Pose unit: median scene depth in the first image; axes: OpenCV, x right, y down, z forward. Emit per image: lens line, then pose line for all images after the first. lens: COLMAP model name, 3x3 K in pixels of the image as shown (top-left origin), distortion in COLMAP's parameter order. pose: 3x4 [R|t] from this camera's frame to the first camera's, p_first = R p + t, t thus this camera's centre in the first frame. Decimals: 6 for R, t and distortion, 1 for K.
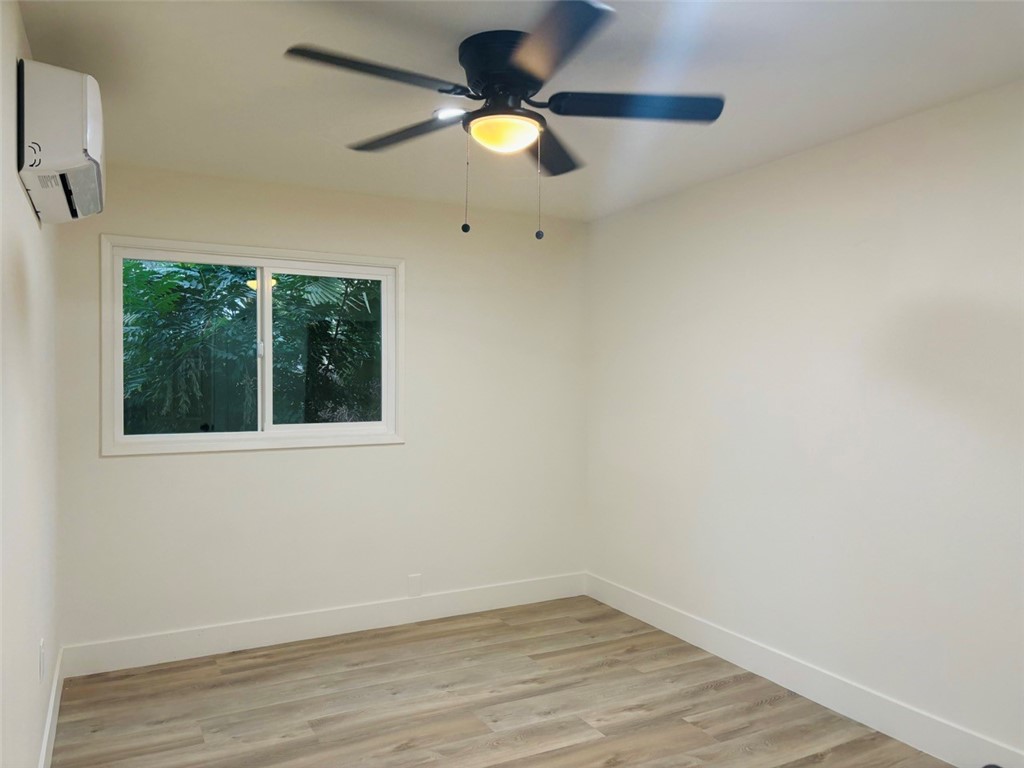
lens RADIAL K [[770.0, 0, 503.0], [0, 770.0, 390.3], [0, 0, 1]] dist [0.044641, -0.046436]
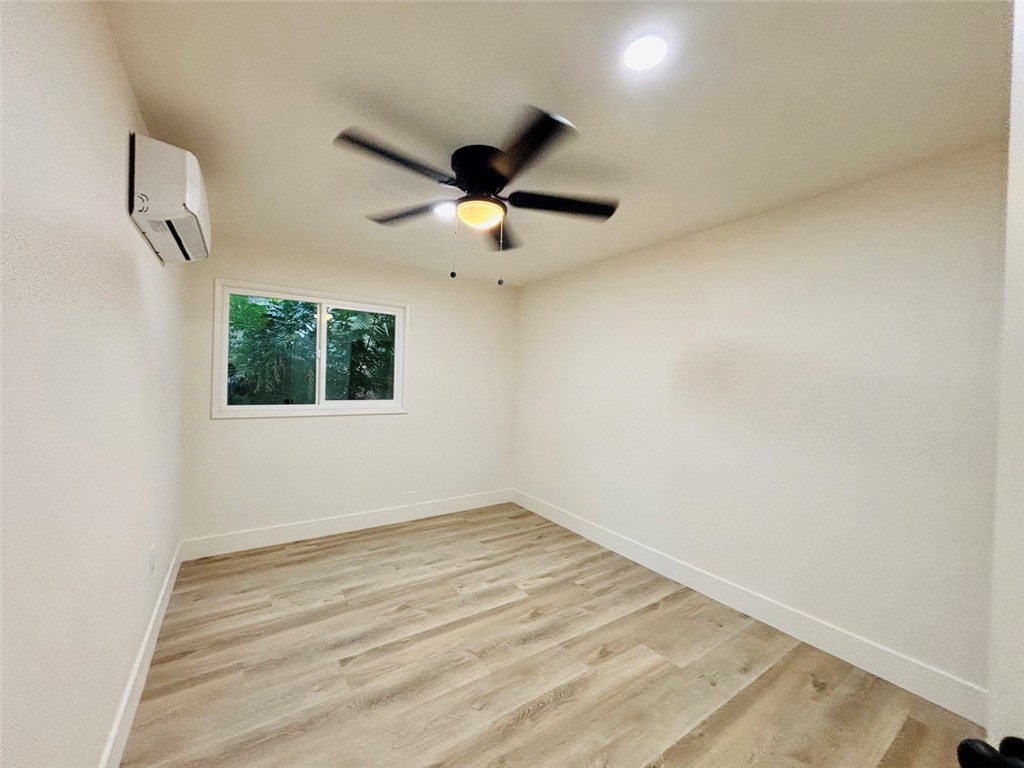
lens RADIAL K [[419.1, 0, 505.2], [0, 419.1, 374.8], [0, 0, 1]] dist [-0.004817, 0.001771]
pose [[0.994497, 0.023079, 0.102195, -0.016715], [-0.020908, 0.999534, -0.022260, 0.002090], [-0.102661, 0.020000, 0.994515, 0.106669]]
